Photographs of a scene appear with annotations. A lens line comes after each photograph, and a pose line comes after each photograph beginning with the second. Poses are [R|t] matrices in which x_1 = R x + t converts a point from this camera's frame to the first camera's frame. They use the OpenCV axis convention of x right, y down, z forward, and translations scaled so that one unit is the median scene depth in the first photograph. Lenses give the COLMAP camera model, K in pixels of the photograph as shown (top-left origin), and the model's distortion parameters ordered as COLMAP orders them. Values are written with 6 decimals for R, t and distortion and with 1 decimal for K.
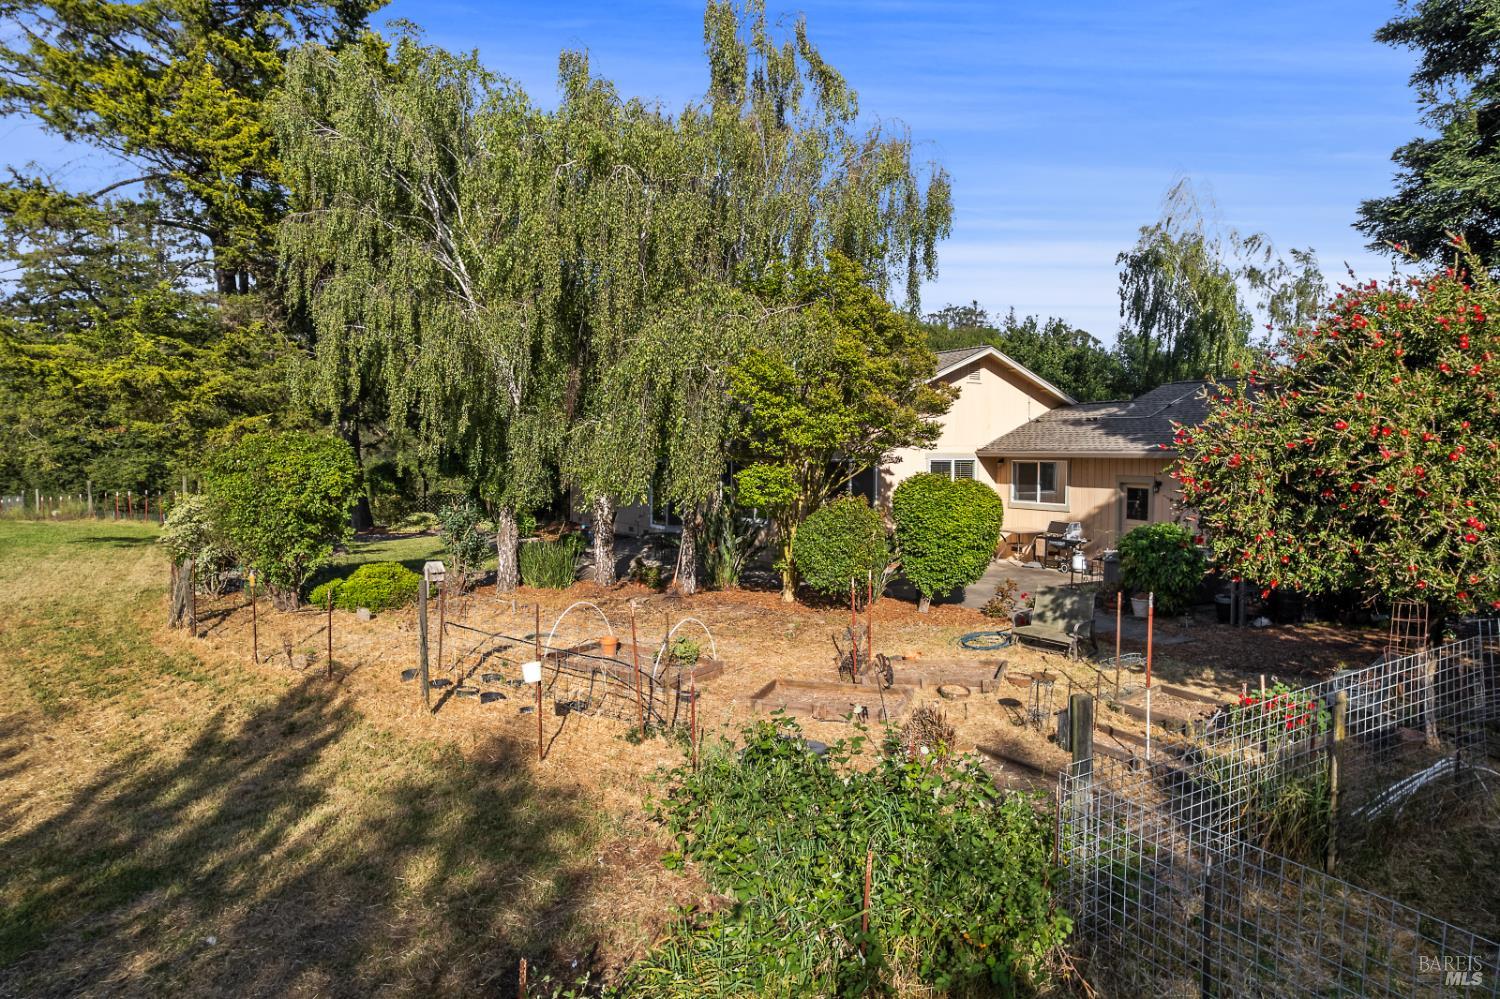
lens RADIAL K [[960.4, 0, 764.7], [0, 960.4, 504.5], [0, 0, 1]] dist [-0.073327, 0.066280]
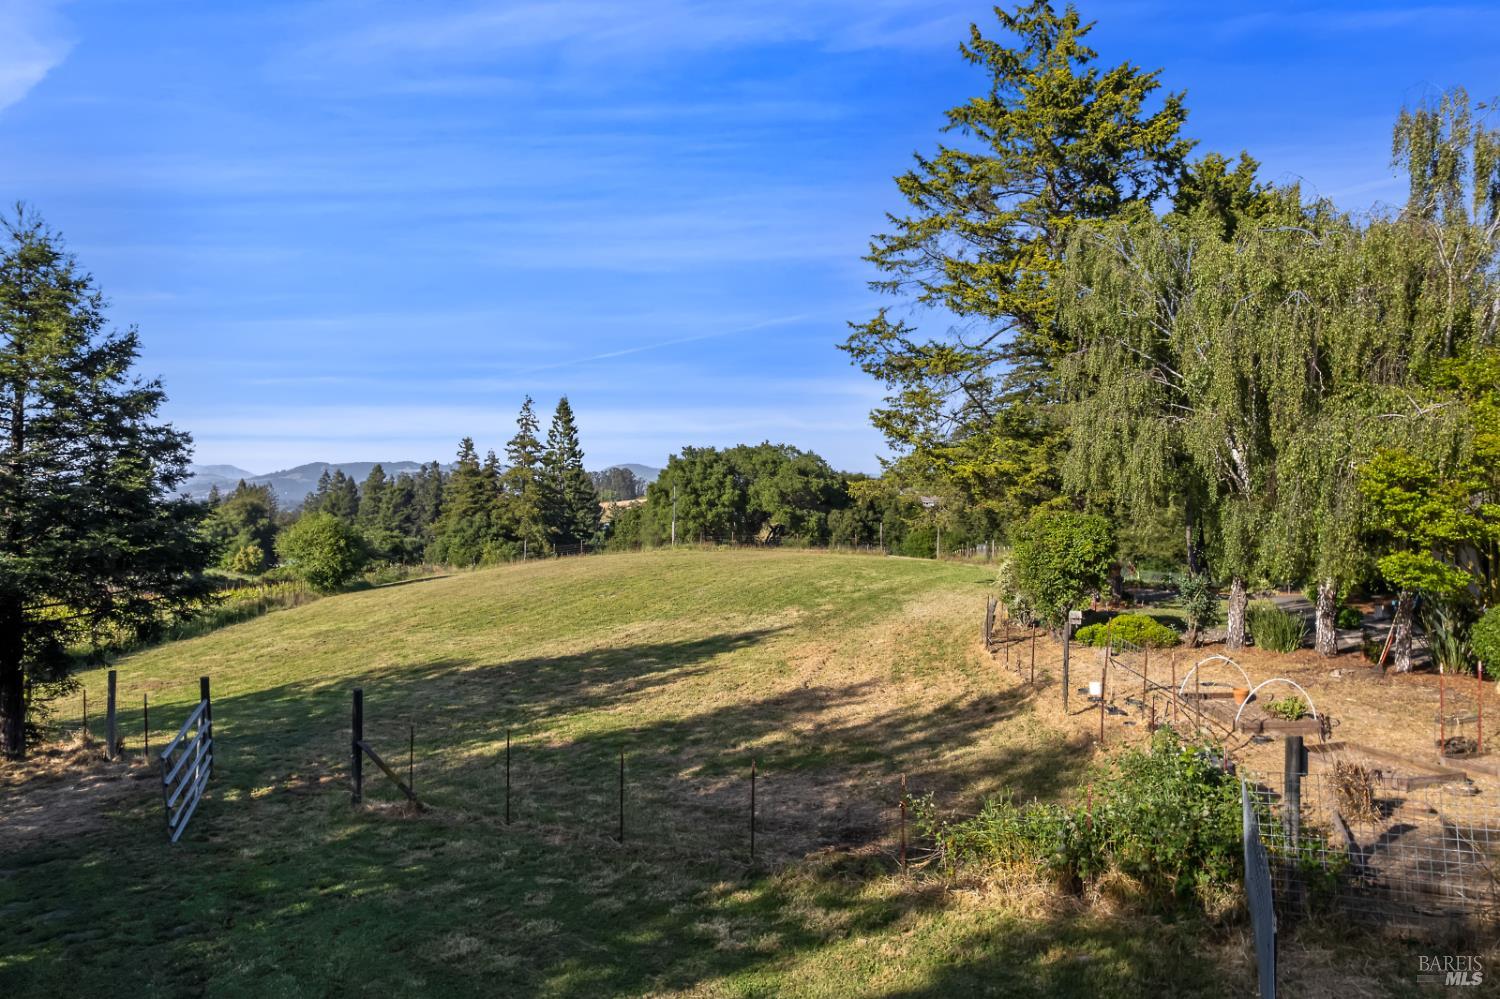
lens RADIAL K [[967.7, 0, 746.3], [0, 967.7, 510.4], [0, 0, 1]] dist [-0.065613, -0.000078]
pose [[0.579979, 0.013579, -0.814518, 0.372351], [-0.053196, 0.998358, -0.021234, -0.024931], [0.812893, 0.055645, 0.579749, -0.184979]]
